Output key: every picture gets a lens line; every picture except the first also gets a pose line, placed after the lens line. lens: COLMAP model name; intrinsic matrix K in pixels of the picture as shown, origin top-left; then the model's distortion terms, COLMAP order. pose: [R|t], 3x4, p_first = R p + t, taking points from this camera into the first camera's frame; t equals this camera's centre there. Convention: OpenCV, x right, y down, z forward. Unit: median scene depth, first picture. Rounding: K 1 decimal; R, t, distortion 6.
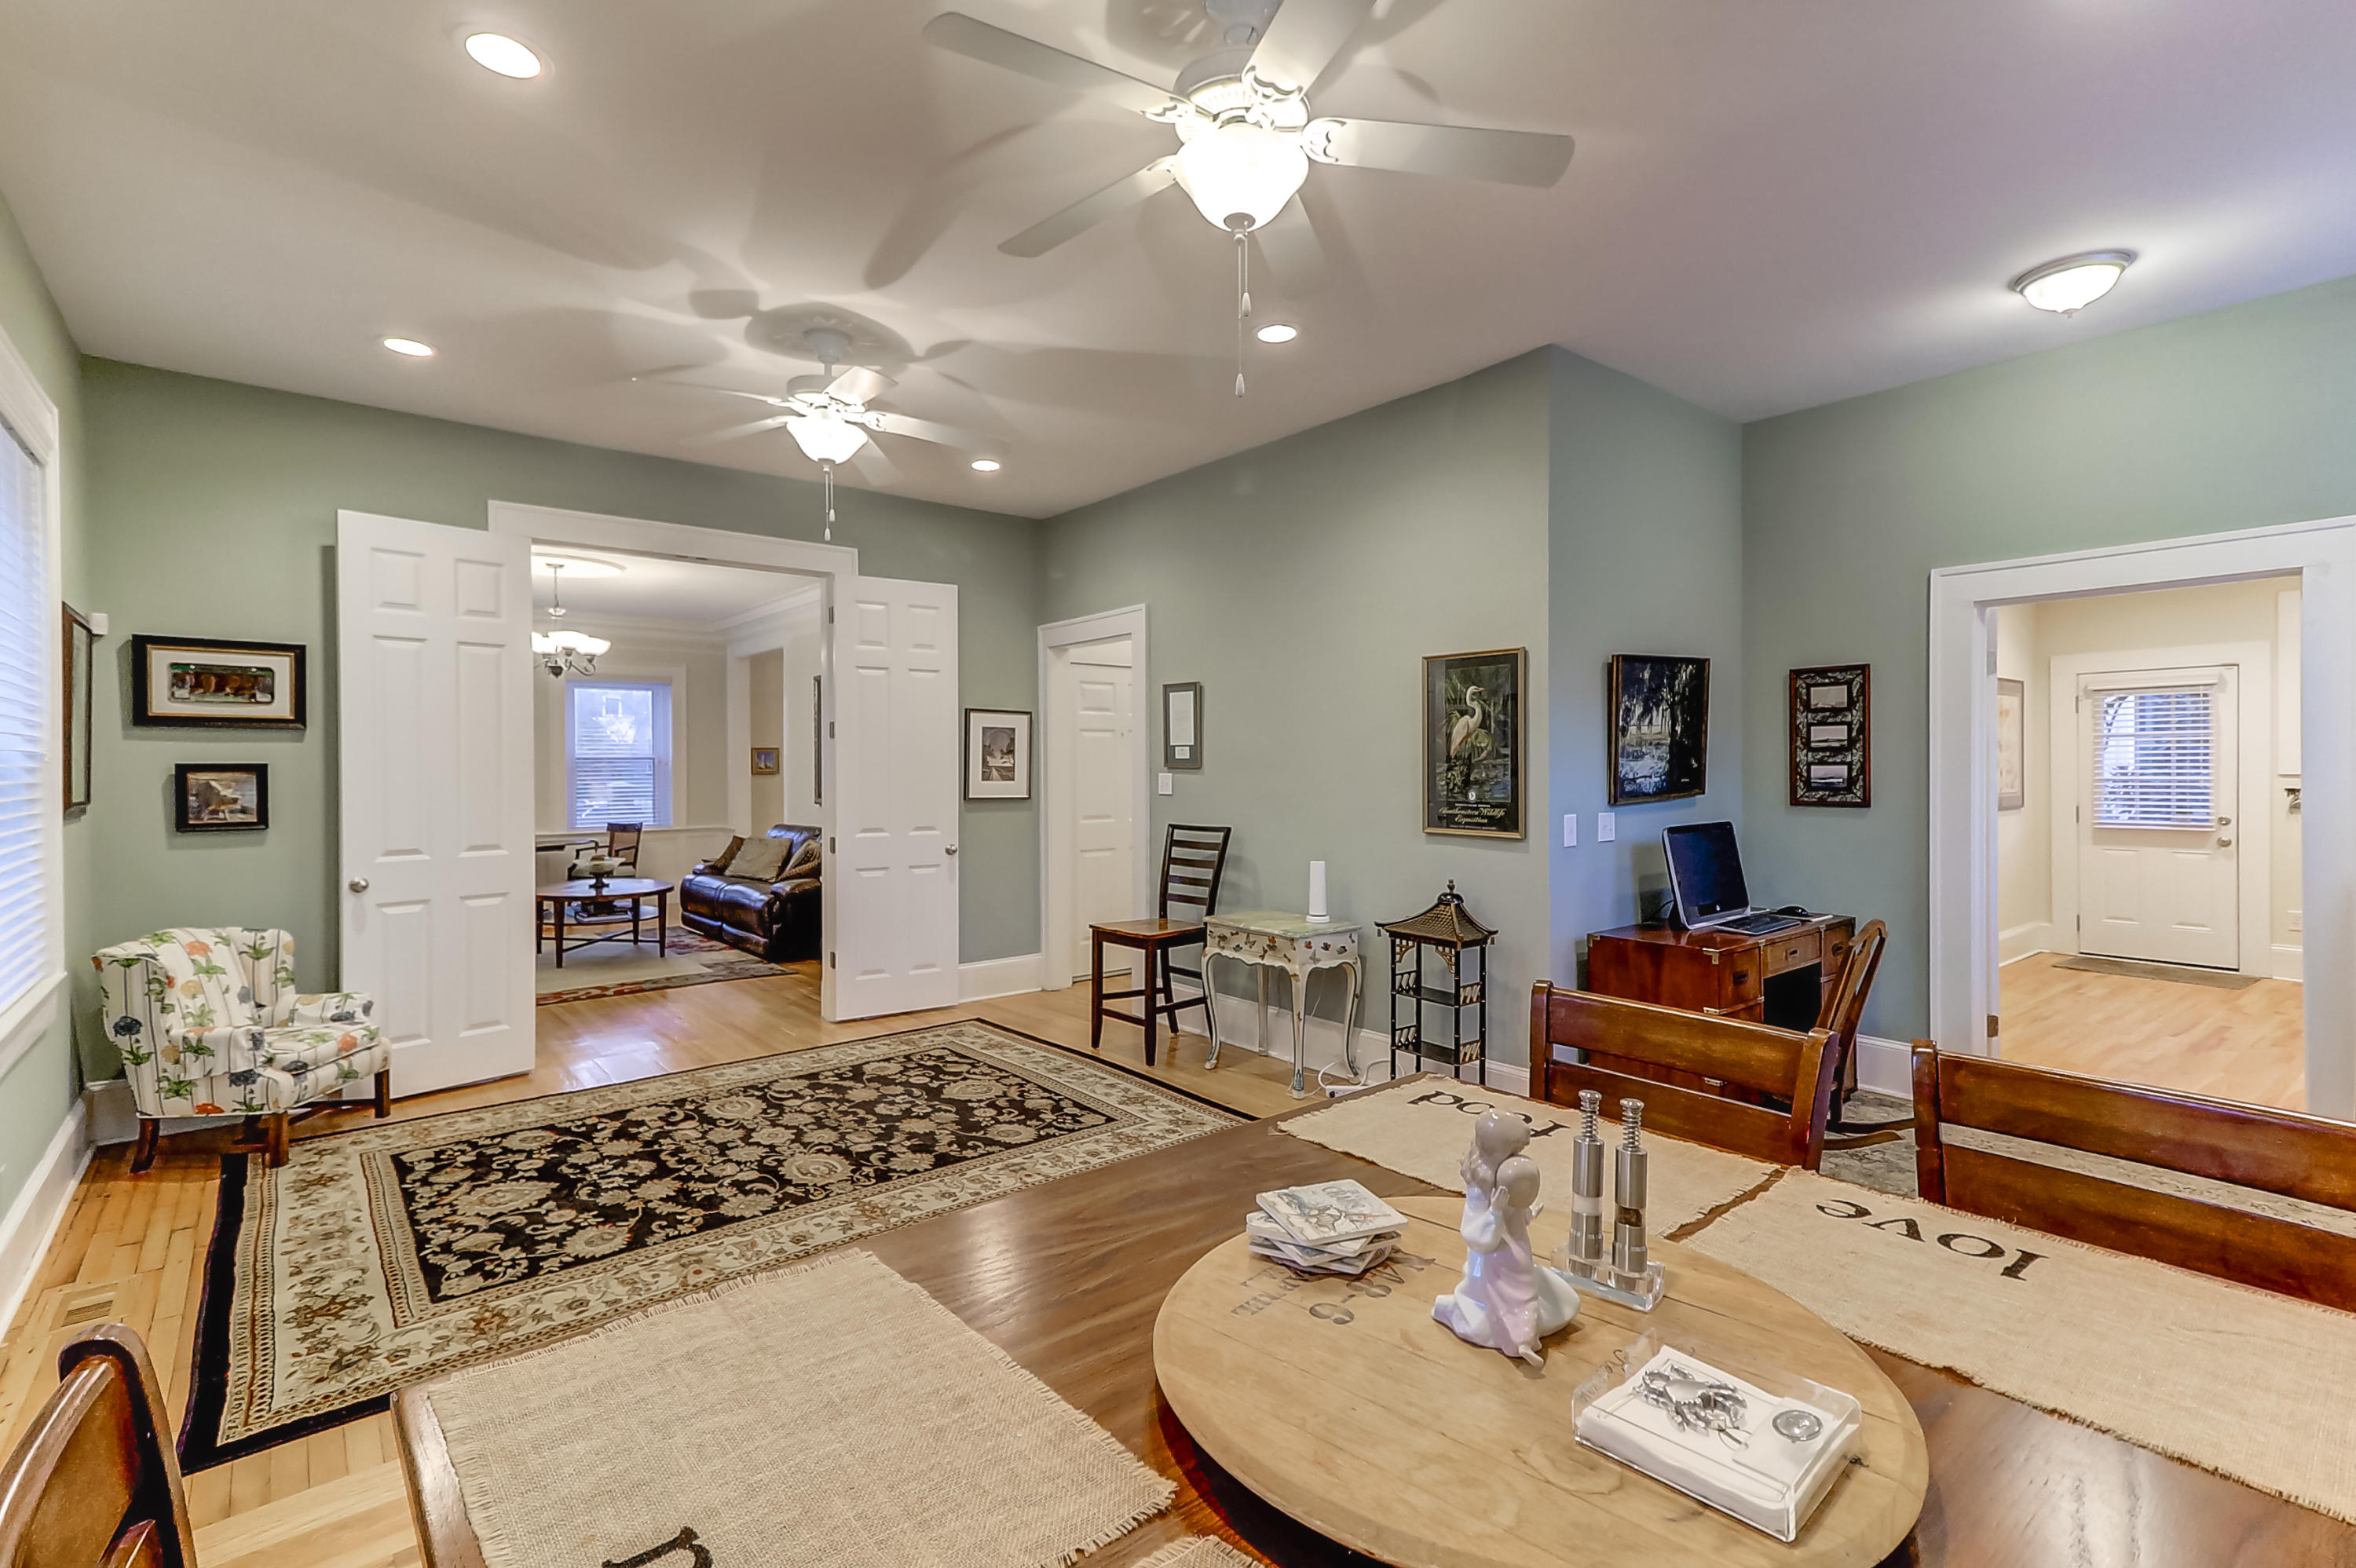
lens RADIAL K [[1086.9, 0, 1173.0], [0, 1086.9, 768.7], [0, 0, 1]] dist [0.035930, -0.000393]
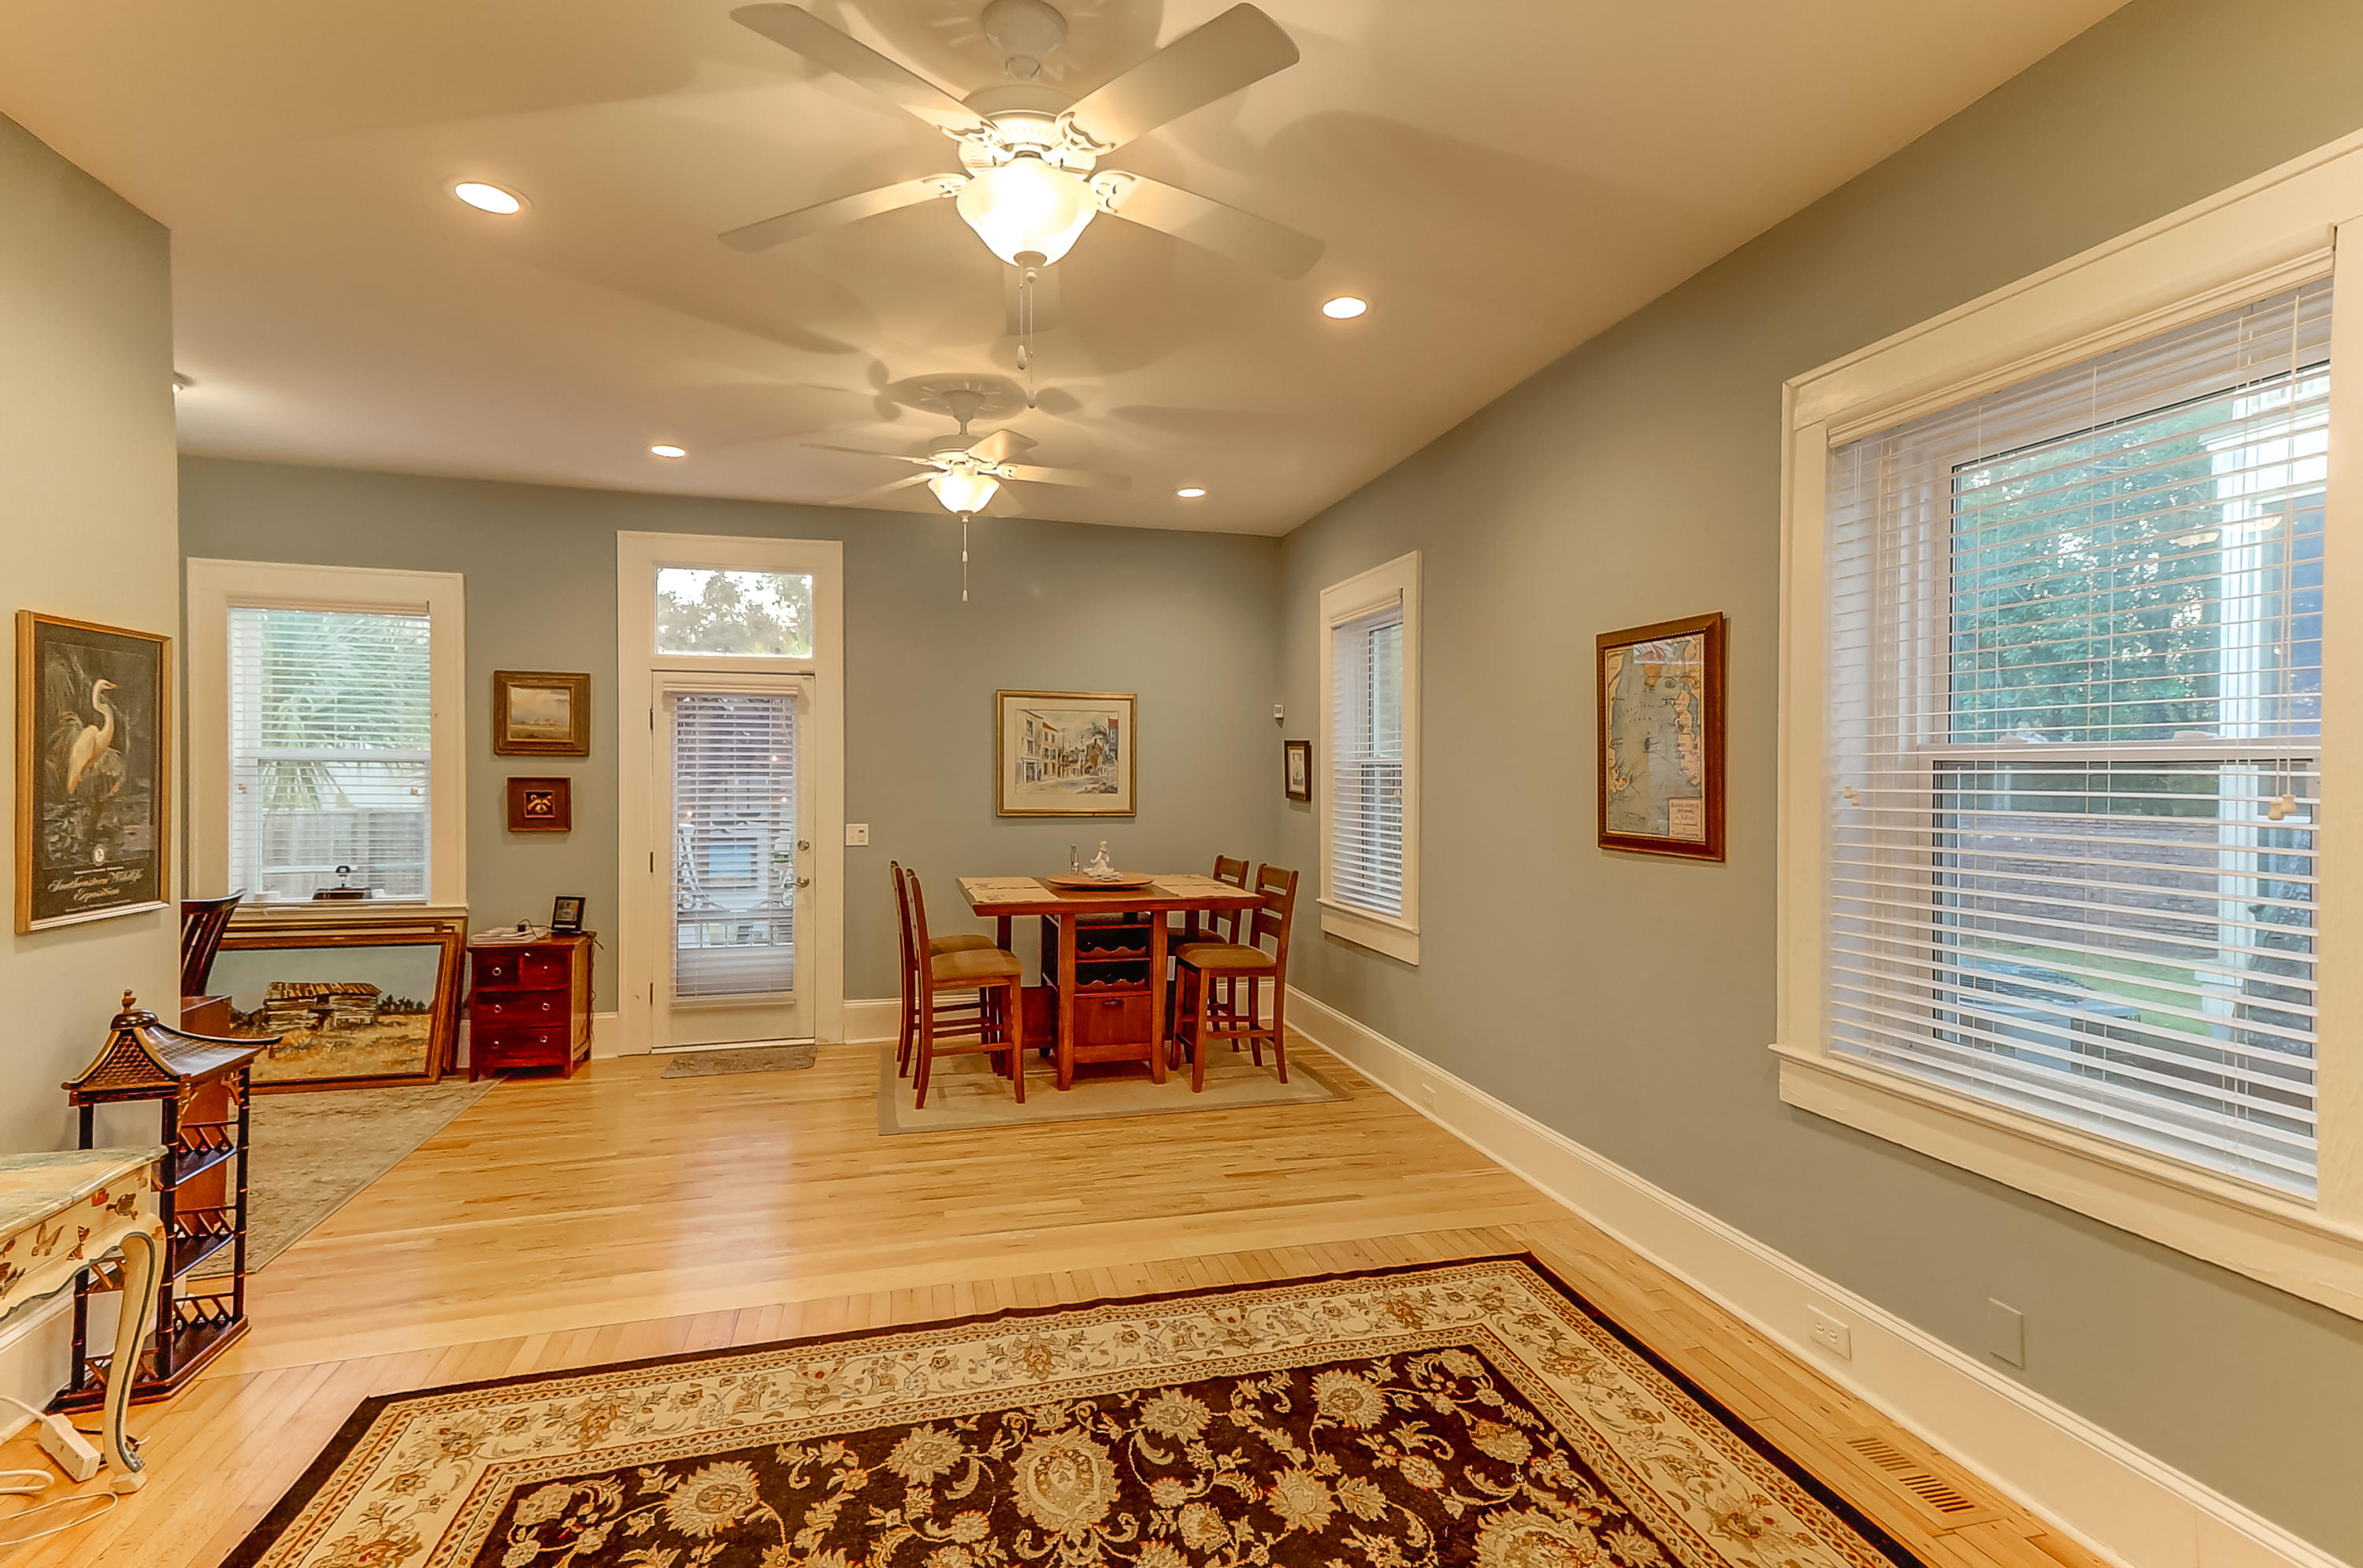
lens RADIAL K [[1090.2, 0, 1185.4], [0, 1090.2, 779.1], [0, 0, 1]] dist [0.035930, -0.000393]
pose [[-0.912482, -0.003223, 0.409104, -0.606014], [-0.000204, 0.999972, 0.007423, -0.025503], [-0.409116, 0.006690, -0.912458, 1.457683]]
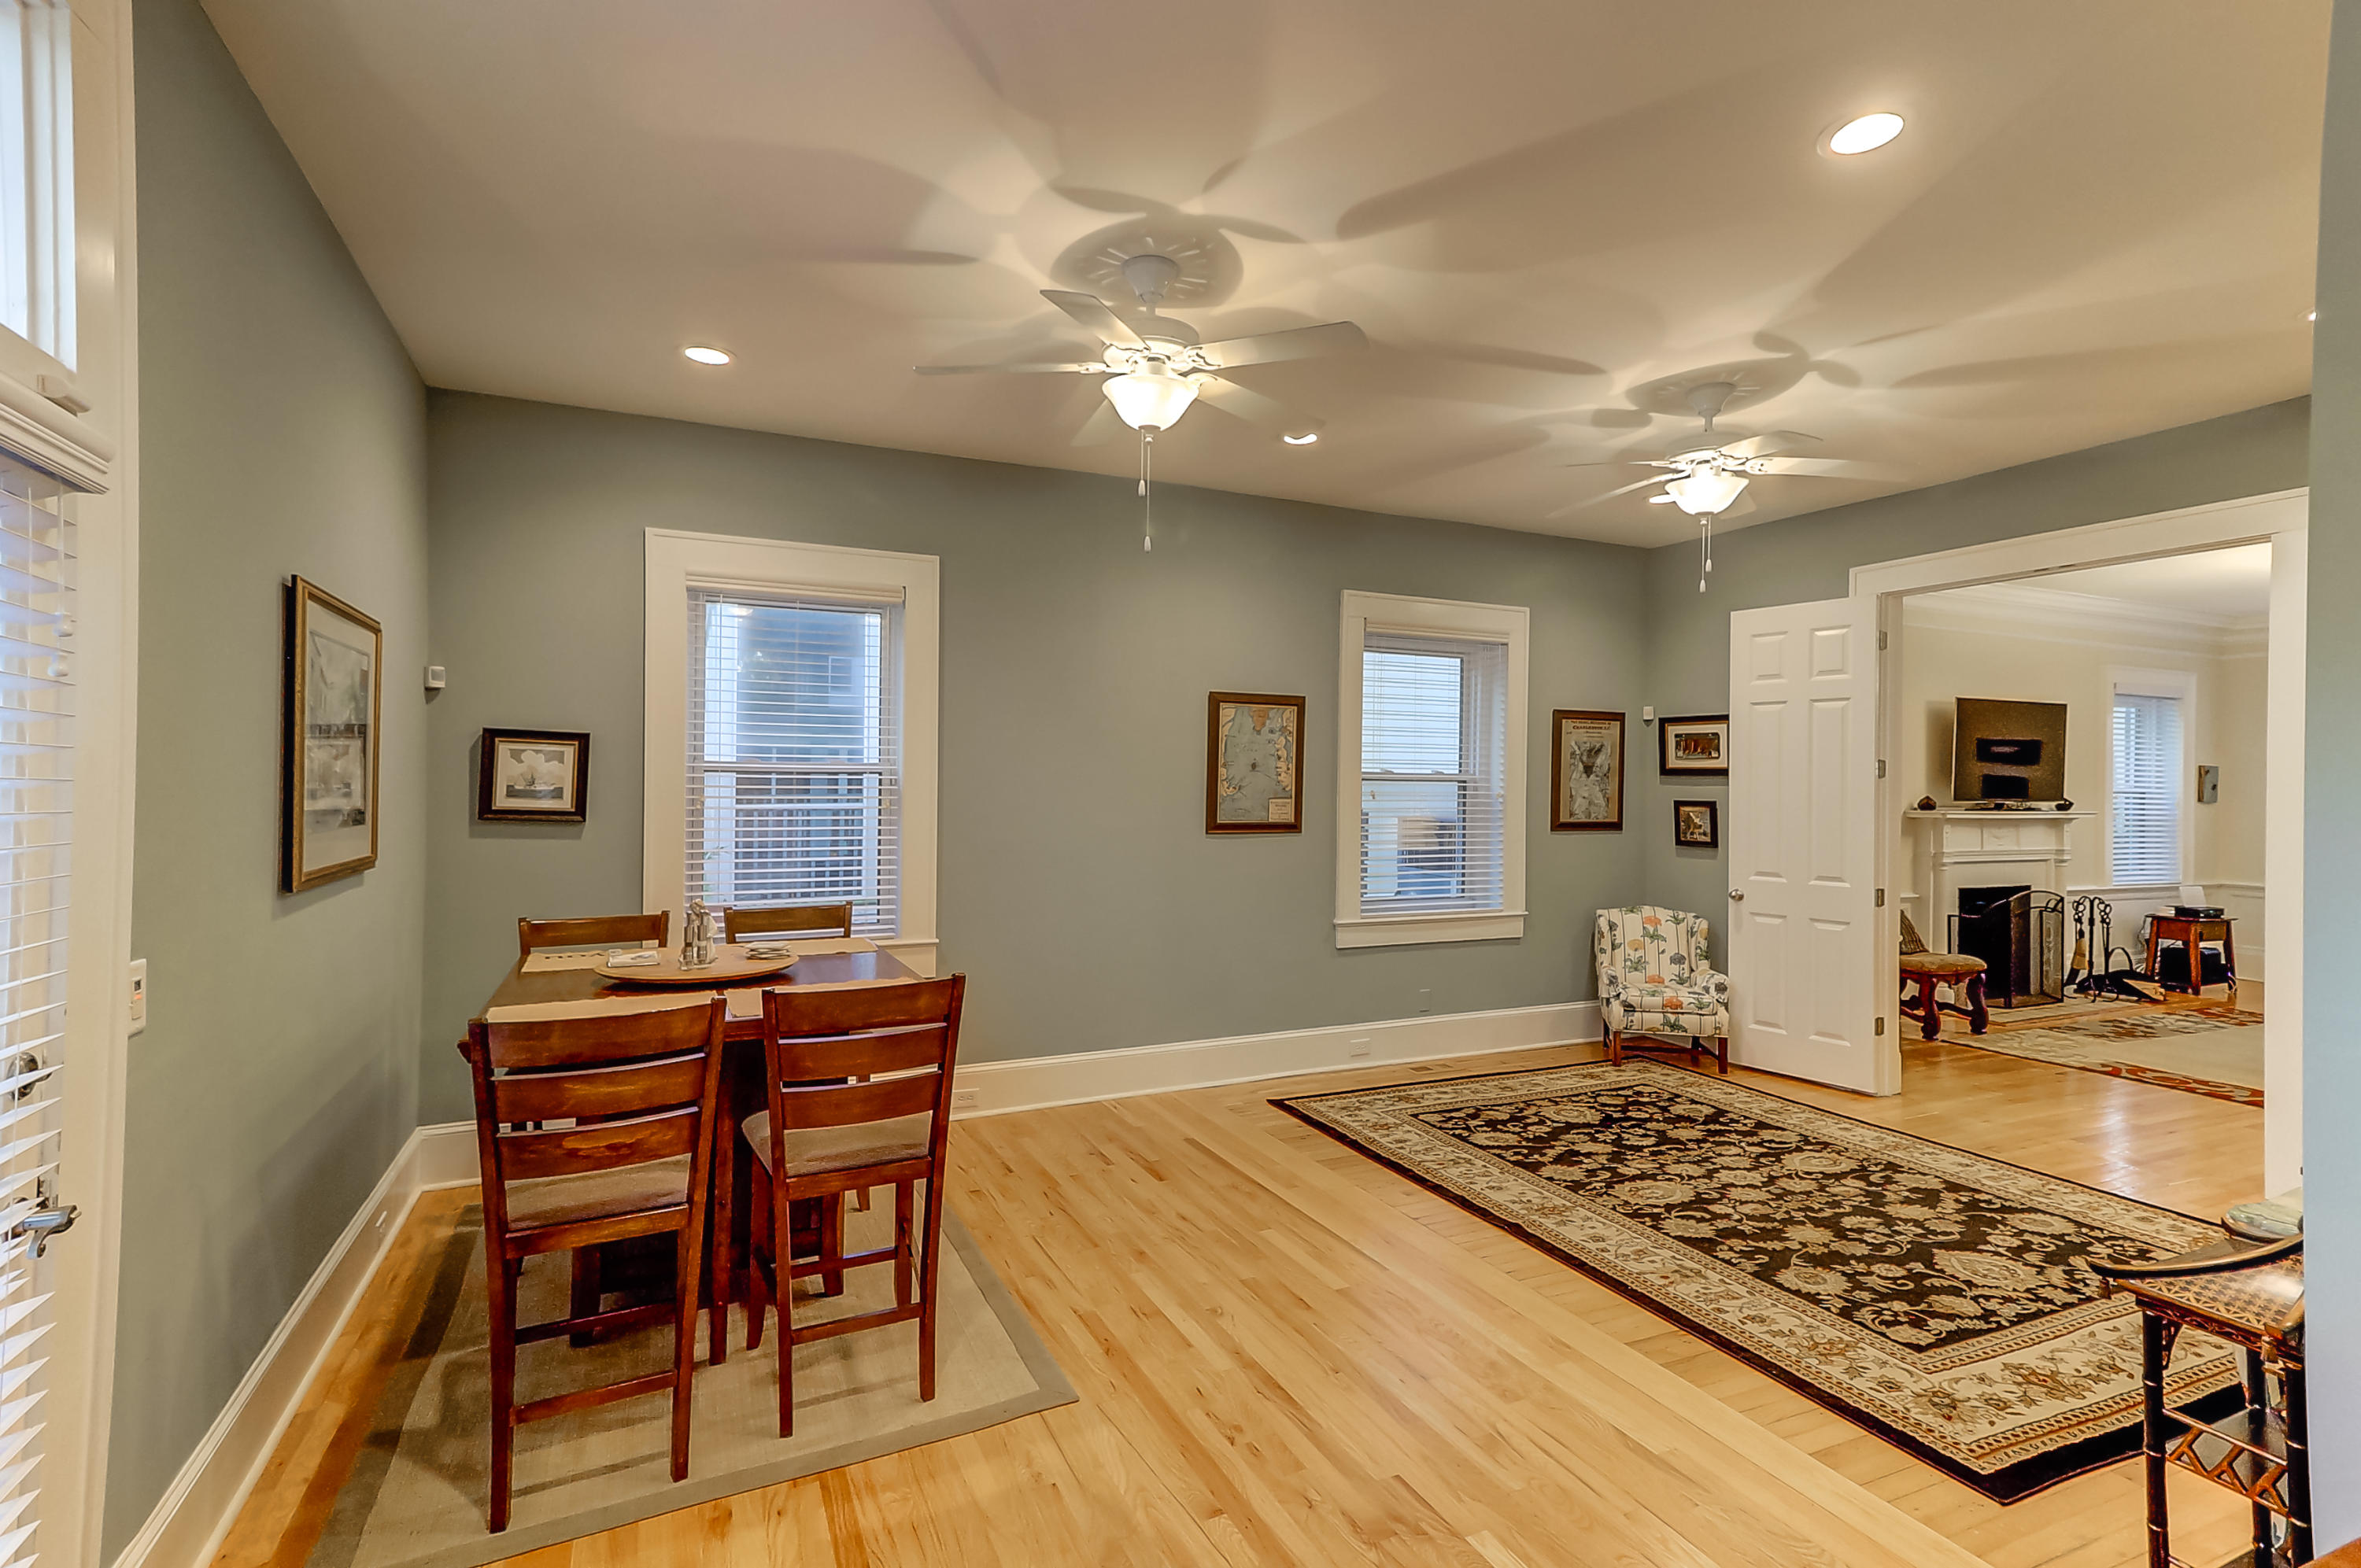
lens RADIAL K [[1089.2, 0, 1173.3], [0, 1089.2, 777.6], [0, 0, 1]] dist [0.035930, -0.000393]
pose [[-0.248896, -0.001363, -0.968529, 0.788335], [-0.010587, 0.999943, 0.001314, -0.032492], [0.968472, 0.010581, -0.248897, 0.773300]]
